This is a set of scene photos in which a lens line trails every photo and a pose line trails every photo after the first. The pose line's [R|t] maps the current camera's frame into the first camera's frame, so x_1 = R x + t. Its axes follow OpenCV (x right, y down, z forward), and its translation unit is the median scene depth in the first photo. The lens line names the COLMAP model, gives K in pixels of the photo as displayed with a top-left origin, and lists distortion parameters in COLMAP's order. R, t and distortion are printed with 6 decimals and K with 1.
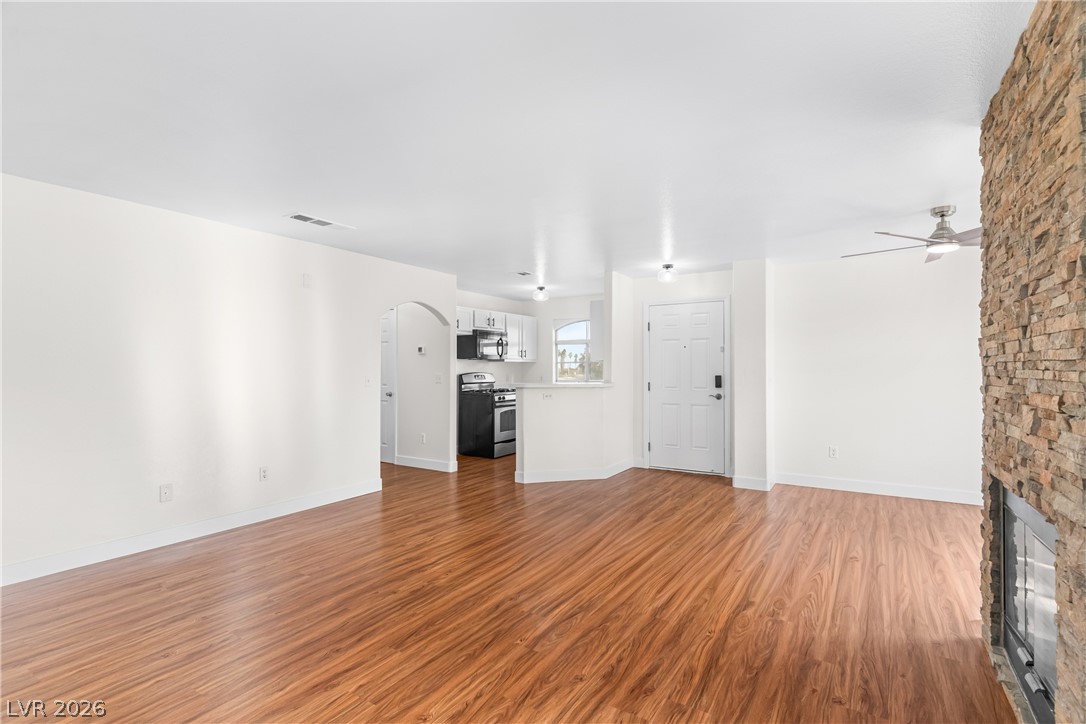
lens RADIAL K [[515.8, 0, 546.2], [0, 515.8, 359.8], [0, 0, 1]] dist [0.002797, -0.000308]
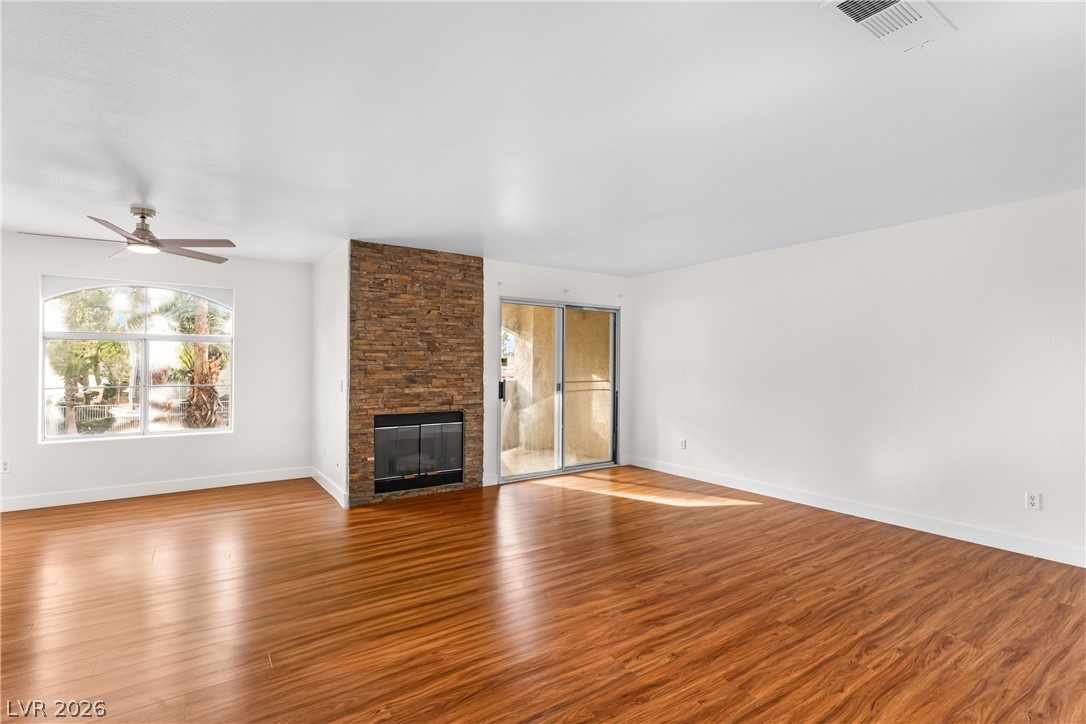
lens RADIAL K [[515.8, 0, 545.8], [0, 515.8, 361.9], [0, 0, 1]] dist [0.002797, -0.000308]
pose [[-0.919973, 0.000438, 0.391981, -0.365947], [-0.008802, 0.999724, -0.021776, 0.023940], [-0.391883, -0.023483, -0.919715, 1.582453]]
